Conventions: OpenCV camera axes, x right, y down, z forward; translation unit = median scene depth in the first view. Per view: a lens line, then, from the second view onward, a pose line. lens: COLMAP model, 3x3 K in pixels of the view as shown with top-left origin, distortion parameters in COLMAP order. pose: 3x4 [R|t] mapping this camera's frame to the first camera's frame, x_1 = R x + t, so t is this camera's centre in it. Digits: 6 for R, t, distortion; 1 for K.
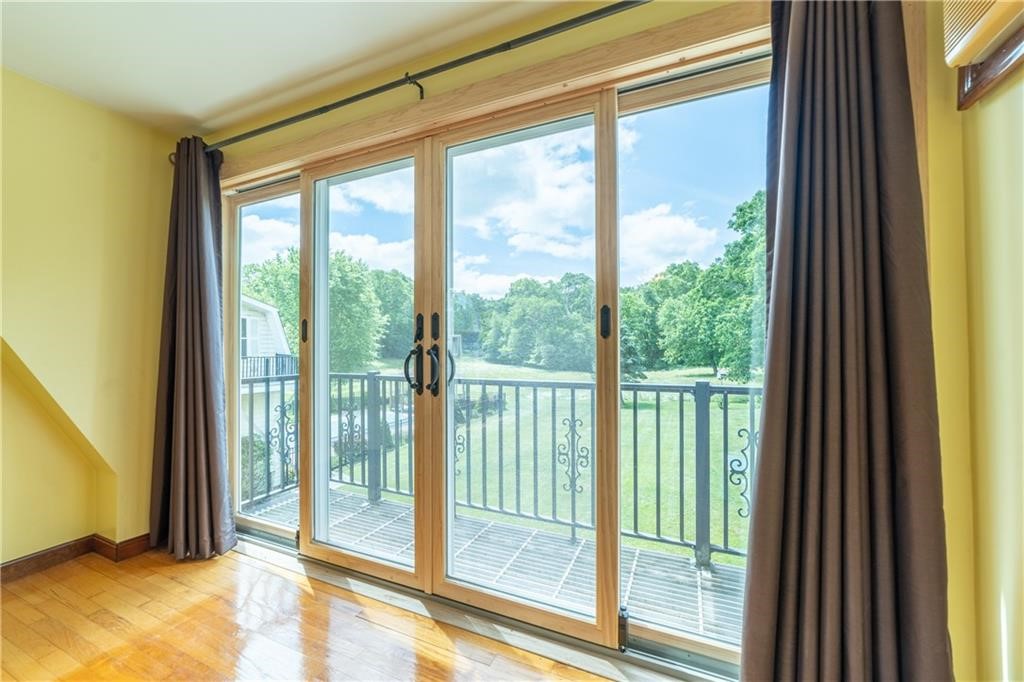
lens RADIAL K [[396.2, 0, 514.5], [0, 396.2, 335.9], [0, 0, 1]] dist [-0.033929, 0.018447]
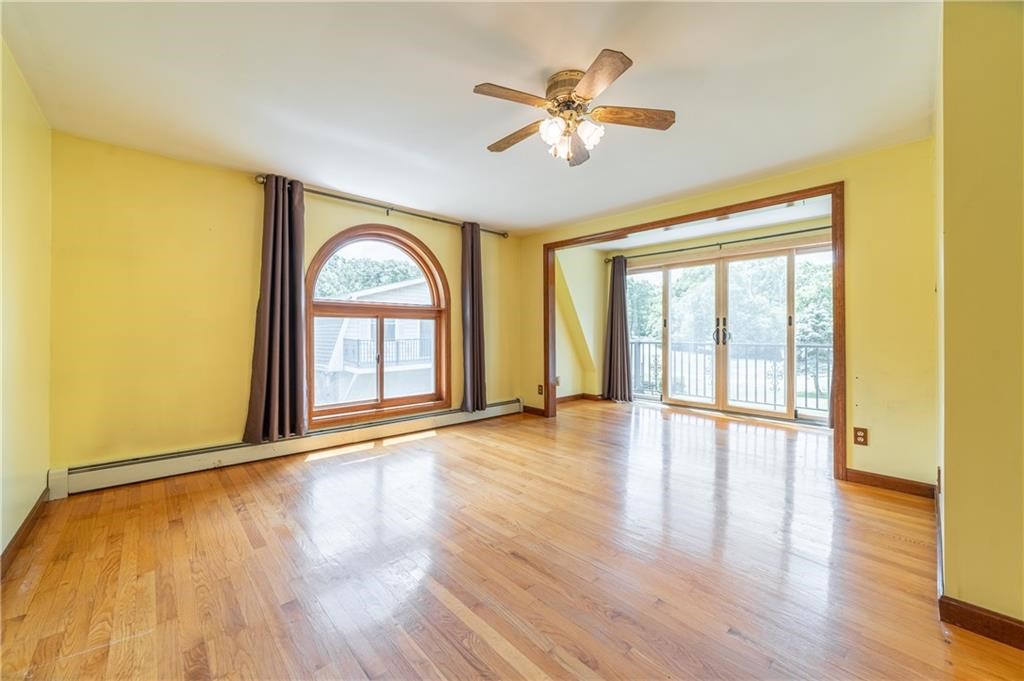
lens RADIAL K [[396.2, 0, 514.5], [0, 396.2, 335.4], [0, 0, 1]] dist [-0.033929, 0.018447]
pose [[0.920051, 0.006485, -0.391745, -0.404066], [0.006799, 0.999448, 0.032513, -0.024058], [0.391740, -0.032577, 0.919499, -1.918766]]
